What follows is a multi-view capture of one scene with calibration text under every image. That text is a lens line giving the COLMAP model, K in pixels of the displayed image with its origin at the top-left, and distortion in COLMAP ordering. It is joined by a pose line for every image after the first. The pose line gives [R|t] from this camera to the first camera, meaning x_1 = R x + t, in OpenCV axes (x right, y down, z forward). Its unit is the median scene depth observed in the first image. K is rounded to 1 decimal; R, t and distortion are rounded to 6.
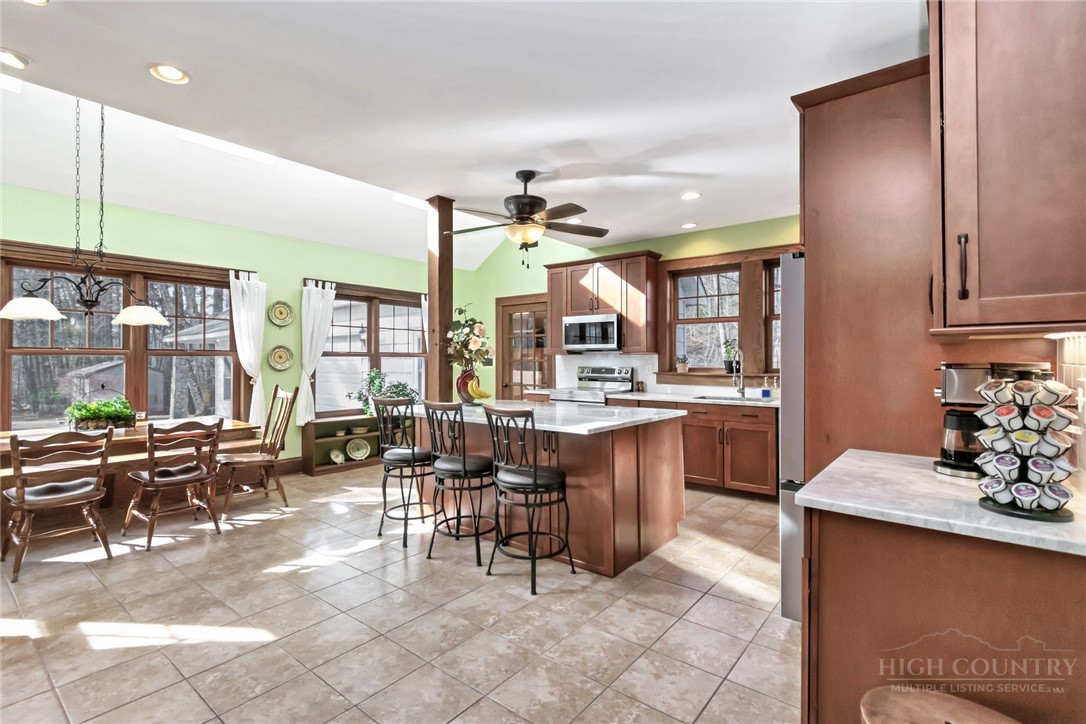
lens RADIAL K [[495.0, 0, 546.3], [0, 495.0, 364.5], [0, 0, 1]] dist [0.011408, 0.000021]
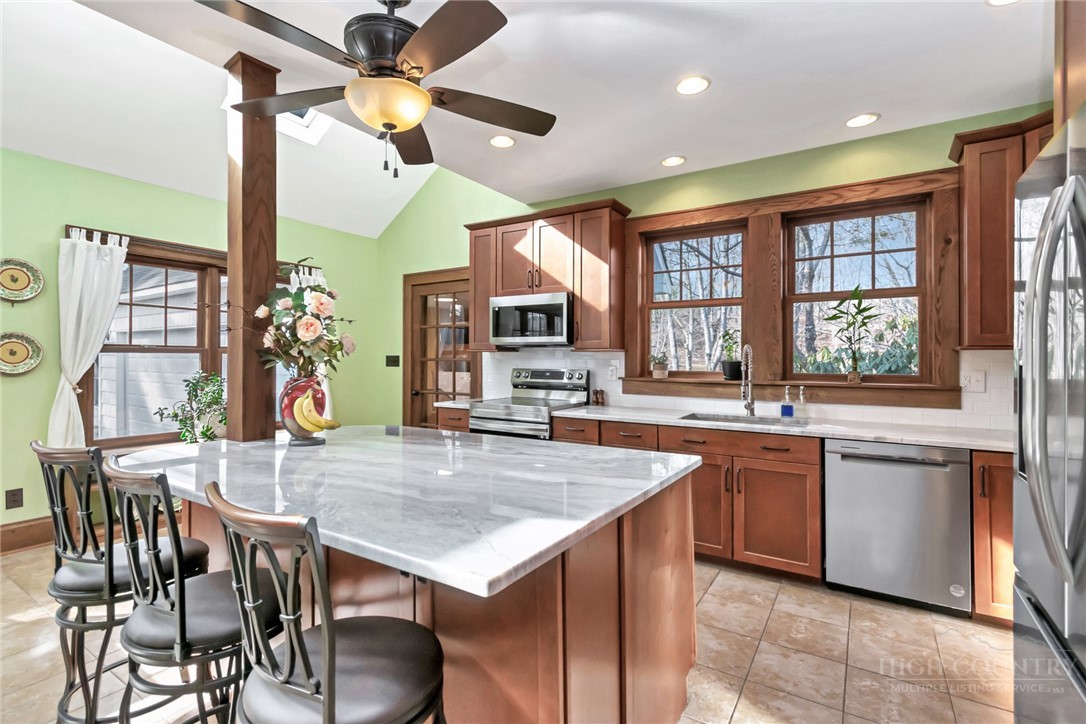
lens RADIAL K [[495.0, 0, 543.8], [0, 495.0, 360.4], [0, 0, 1]] dist [0.011408, 0.000021]
pose [[0.994783, 0.003868, 0.101940, 0.040551], [-0.003270, 0.999976, -0.006037, -0.003812], [-0.101961, 0.005672, 0.994772, 0.318056]]
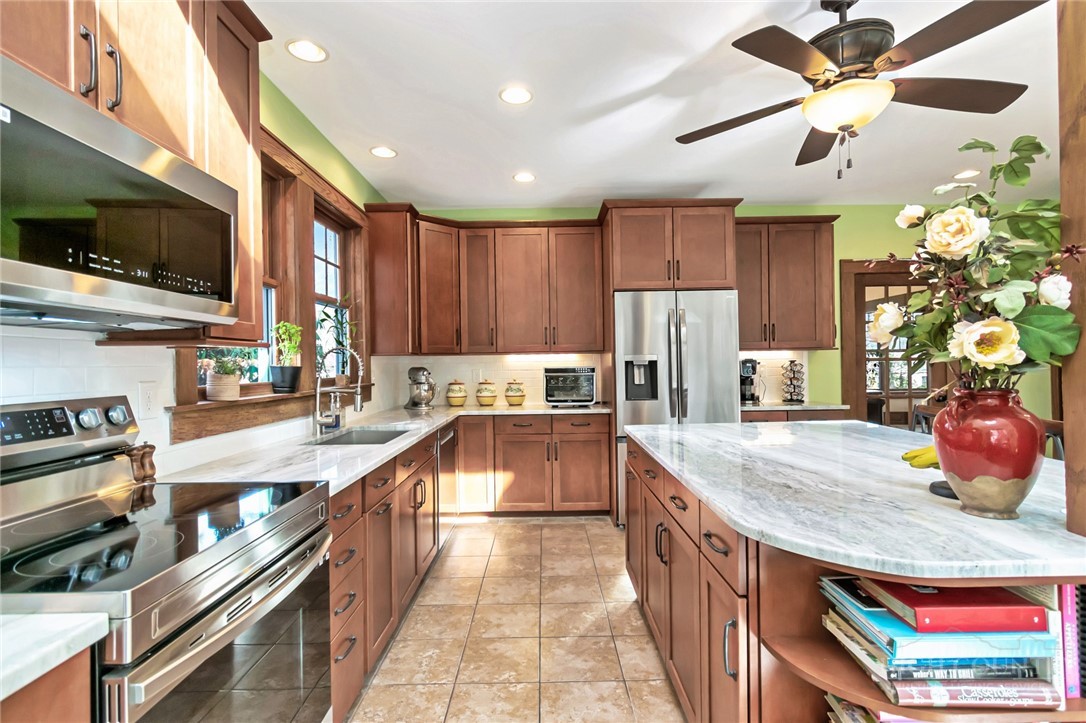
lens RADIAL K [[495.0, 0, 543.4], [0, 495.0, 362.7], [0, 0, 1]] dist [0.011408, 0.000021]
pose [[-0.621823, 0.010896, 0.783082, -0.160975], [0.012529, 0.999914, -0.003964, -0.006903], [-0.783058, 0.007347, -0.621906, 1.023720]]
